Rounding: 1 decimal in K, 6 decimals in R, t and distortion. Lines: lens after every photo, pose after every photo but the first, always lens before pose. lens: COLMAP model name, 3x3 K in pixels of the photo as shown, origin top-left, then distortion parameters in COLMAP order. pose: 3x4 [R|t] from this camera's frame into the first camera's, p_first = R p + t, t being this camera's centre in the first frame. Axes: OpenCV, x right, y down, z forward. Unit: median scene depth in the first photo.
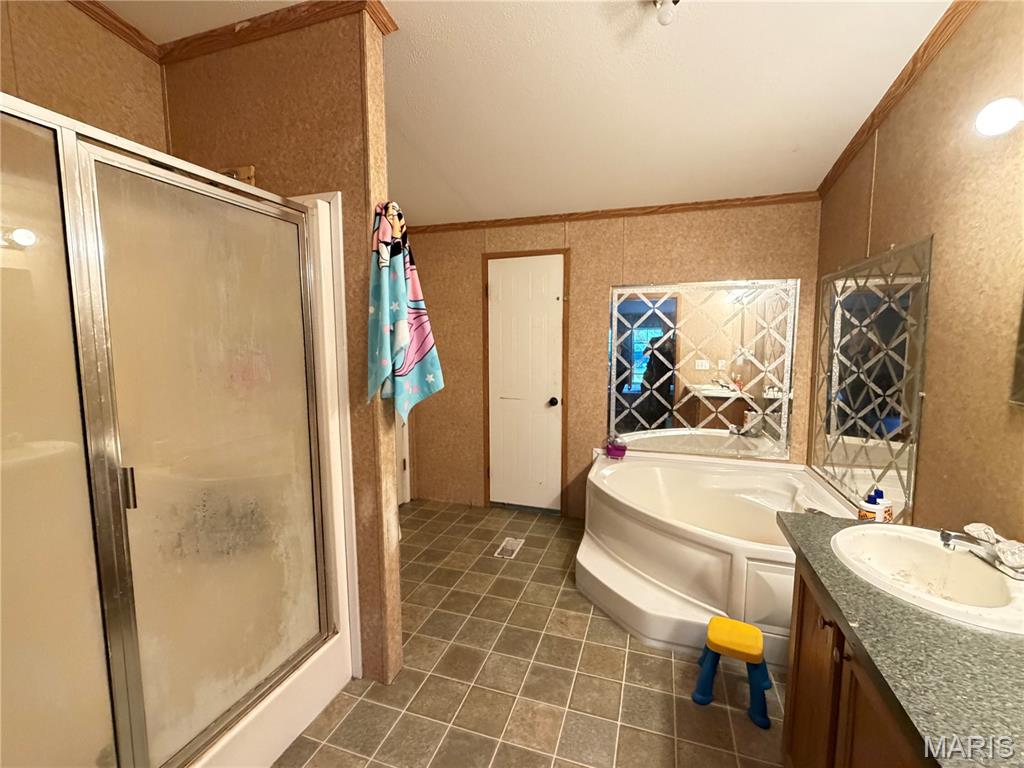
lens RADIAL K [[447.9, 0, 511.6], [0, 447.9, 382.9], [0, 0, 1]] dist [-0.000065, 0.000256]
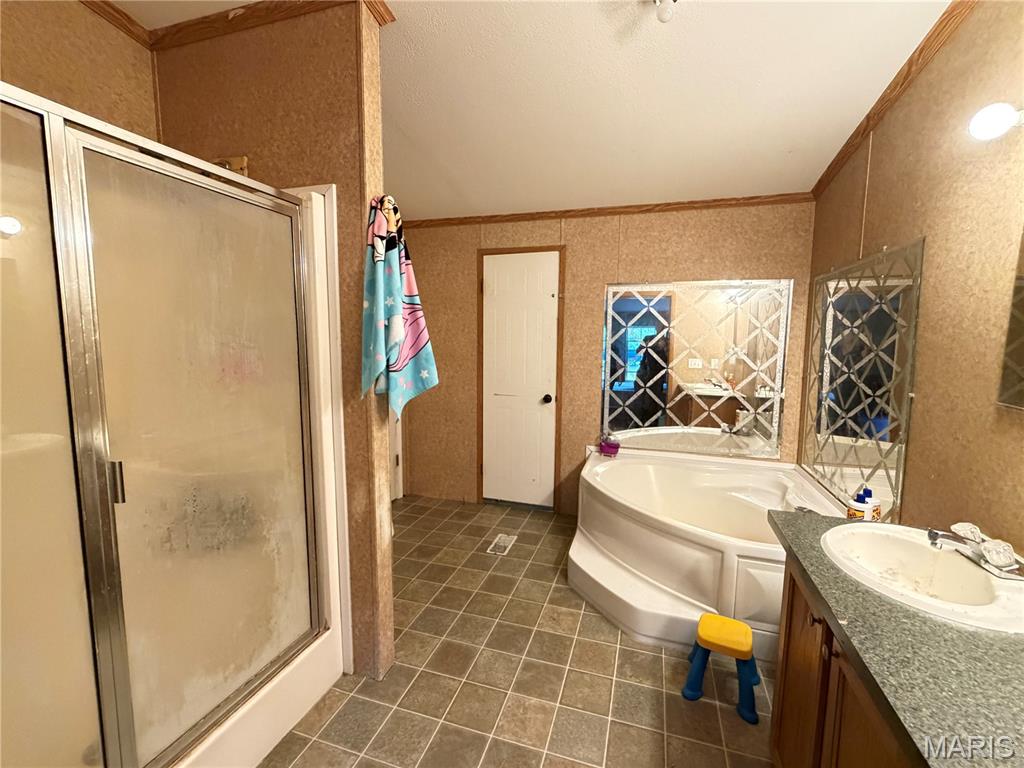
lens RADIAL K [[447.8, 0, 512.4], [0, 447.8, 383.1], [0, 0, 1]] dist [-0.000173, 0.000088]
pose [[0.999817, 0.010538, 0.015980, -0.002278], [-0.010665, 0.999912, 0.007908, -0.000240], [-0.015896, -0.008077, 0.999841, 0.002476]]
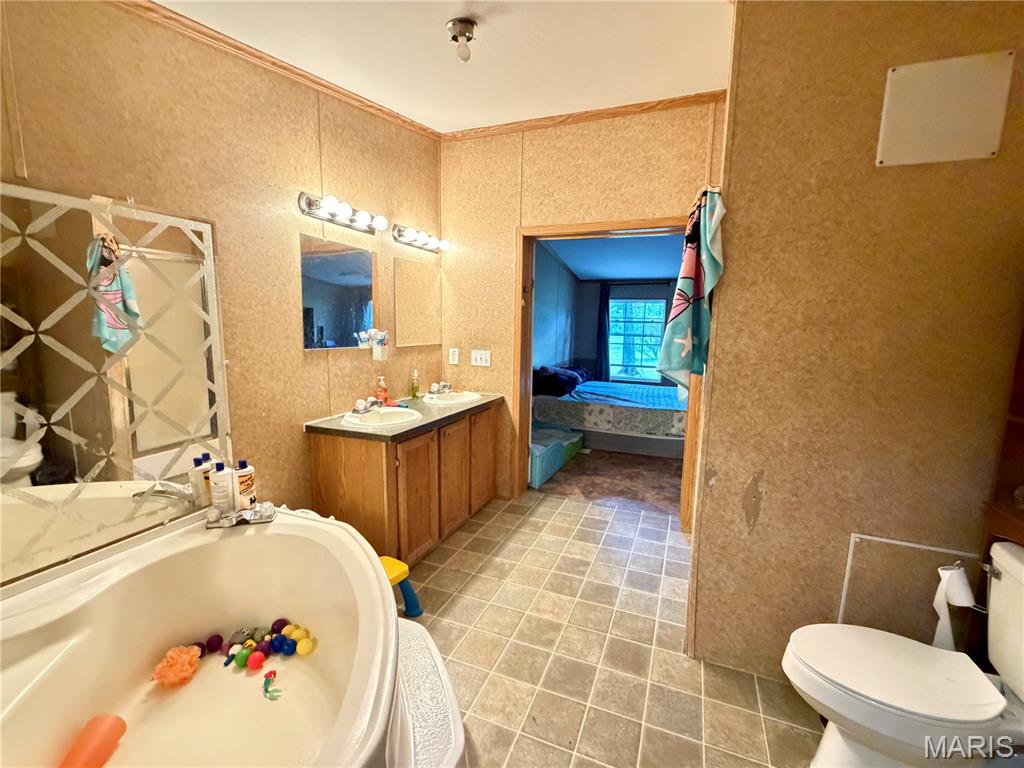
lens RADIAL K [[447.8, 0, 512.4], [0, 447.8, 383.1], [0, 0, 1]] dist [-0.000173, 0.000088]
pose [[-0.997907, -0.022235, 0.060725, 0.097604], [-0.007509, 0.972520, 0.232698, -0.189007], [-0.064230, 0.231755, -0.970651, 1.997141]]
